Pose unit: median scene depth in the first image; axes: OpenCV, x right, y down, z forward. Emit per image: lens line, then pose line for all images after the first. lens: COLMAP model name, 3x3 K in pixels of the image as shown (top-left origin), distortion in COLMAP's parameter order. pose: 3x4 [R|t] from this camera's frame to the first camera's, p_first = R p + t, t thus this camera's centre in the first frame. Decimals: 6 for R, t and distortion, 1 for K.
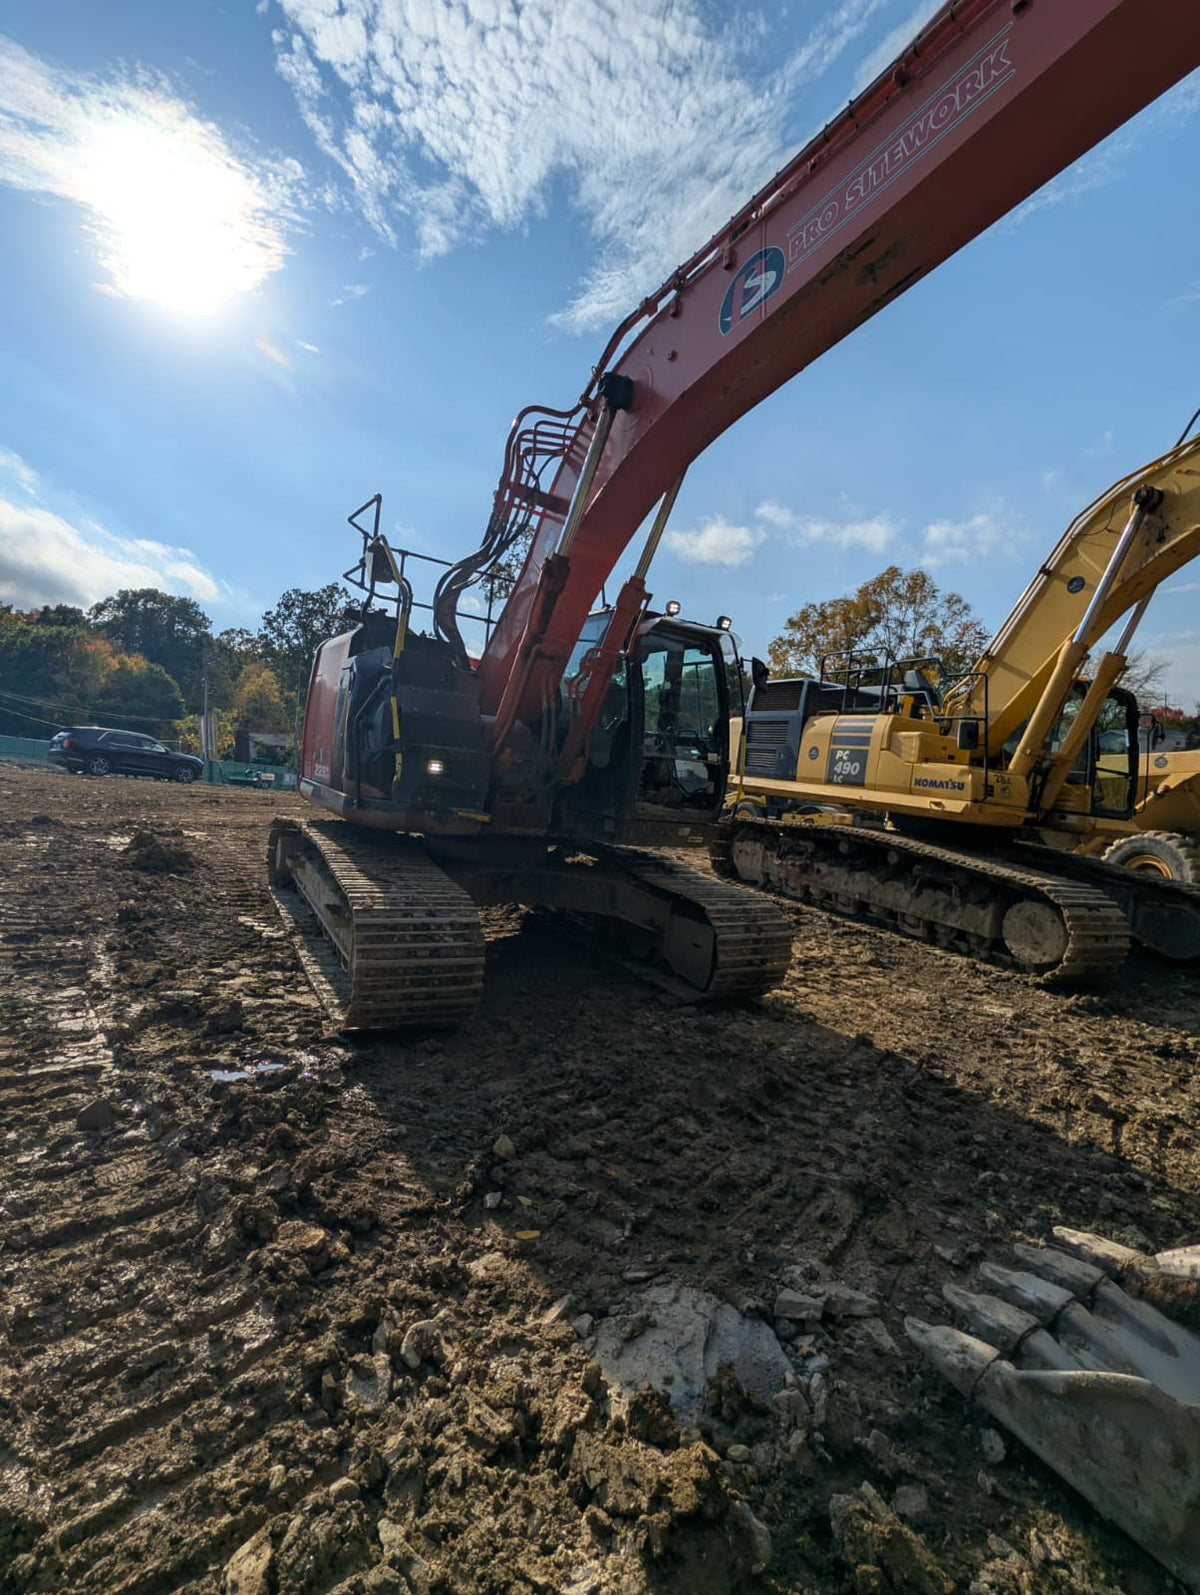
lens RADIAL K [[700.7, 0, 596.2], [0, 700.7, 791.4], [0, 0, 1]] dist [-0.003143, 0.000278]
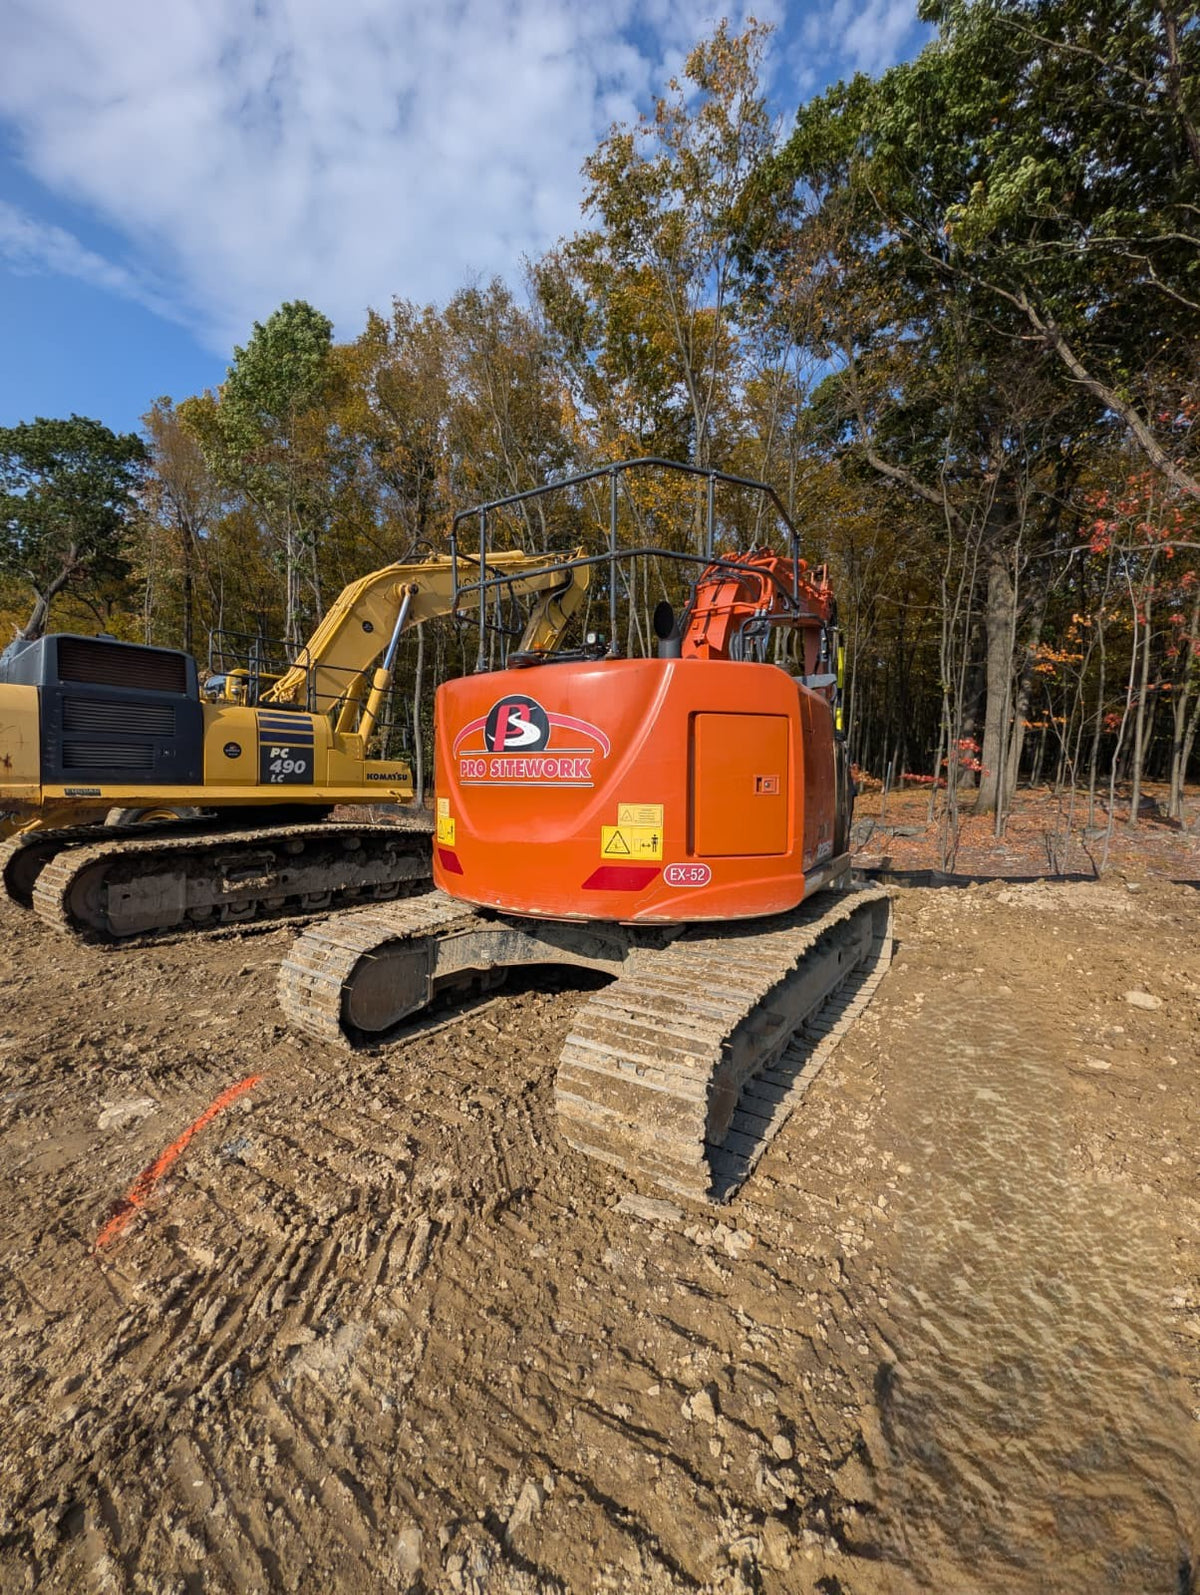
lens RADIAL K [[615.9, 0, 596.7], [0, 615.9, 793.0], [0, 0, 1]] dist [-0.003148, -0.000128]
pose [[-0.410888, -0.130639, 0.902277, -0.618042], [-0.023996, 0.990887, 0.132541, -0.125958], [-0.911370, 0.032808, -0.410279, 1.010902]]
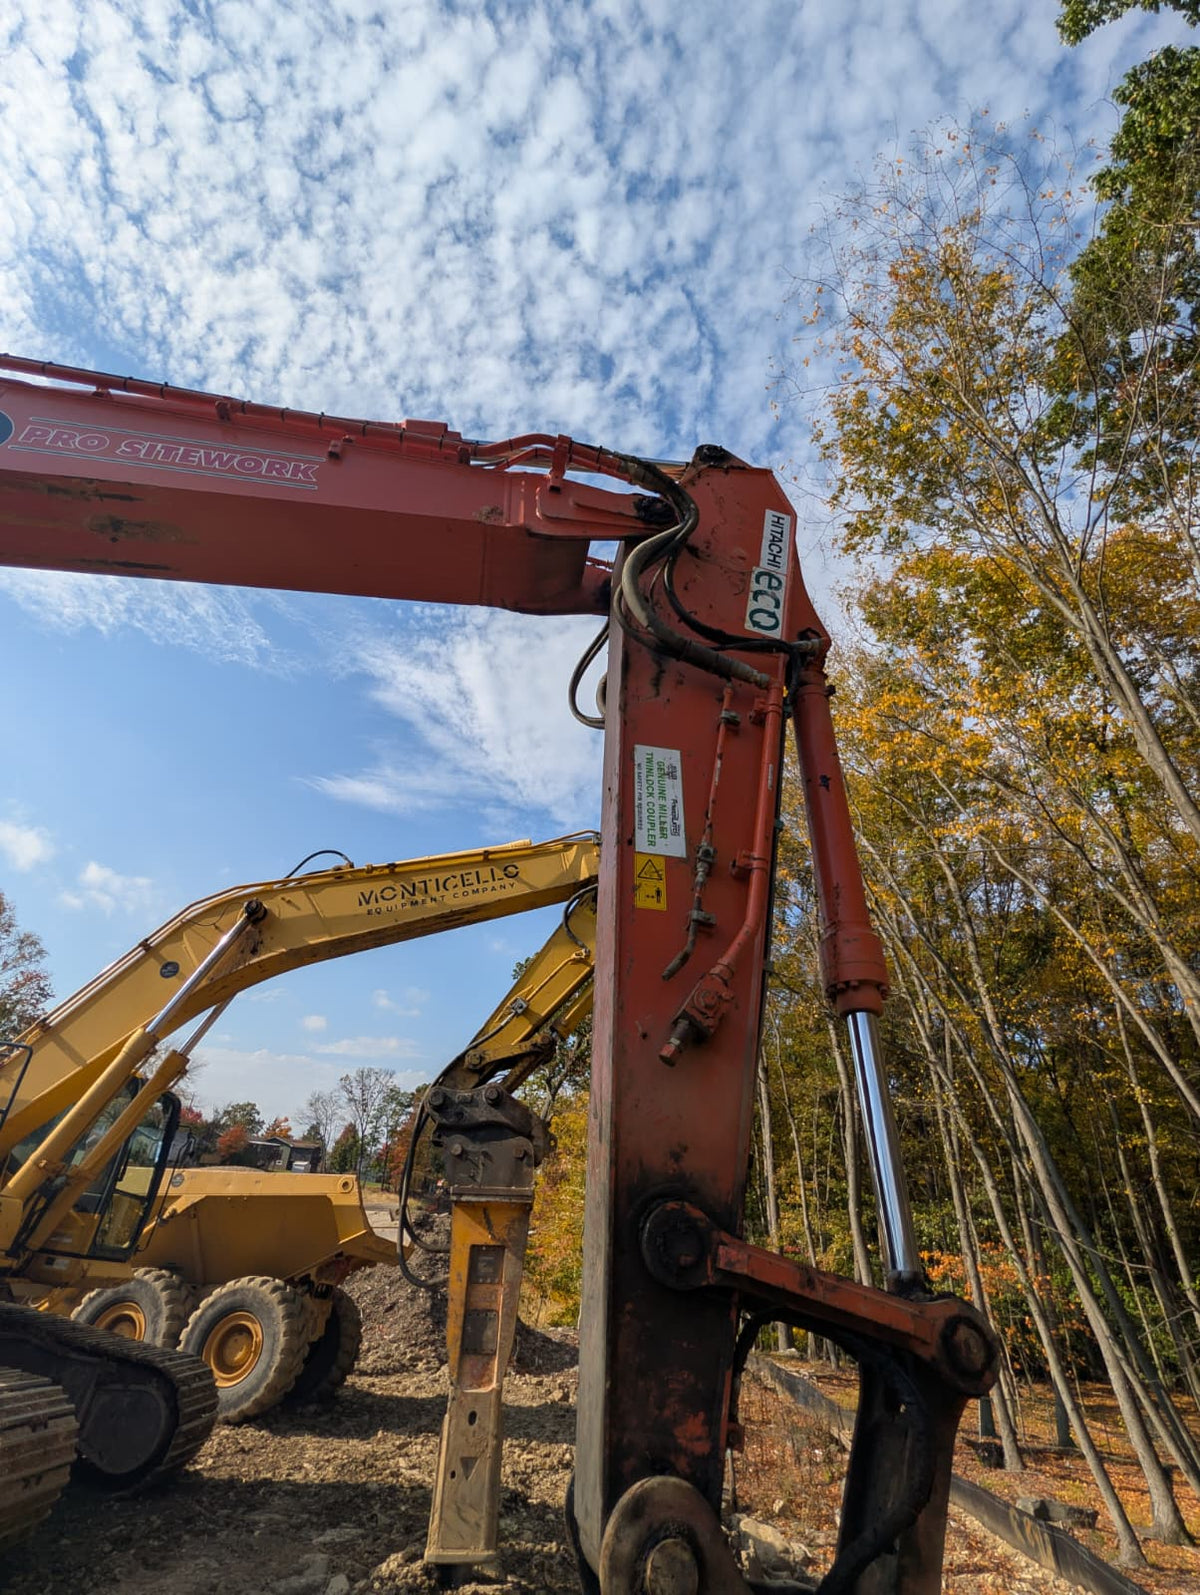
lens RADIAL K [[700.7, 0, 599.5], [0, 700.7, 795.8], [0, 0, 1]] dist [-0.003143, 0.000278]
pose [[0.378759, 0.487244, 0.786852, 0.040255], [-0.032847, 0.856737, -0.514707, -0.026120], [-0.924912, 0.169104, 0.340501, 0.090828]]
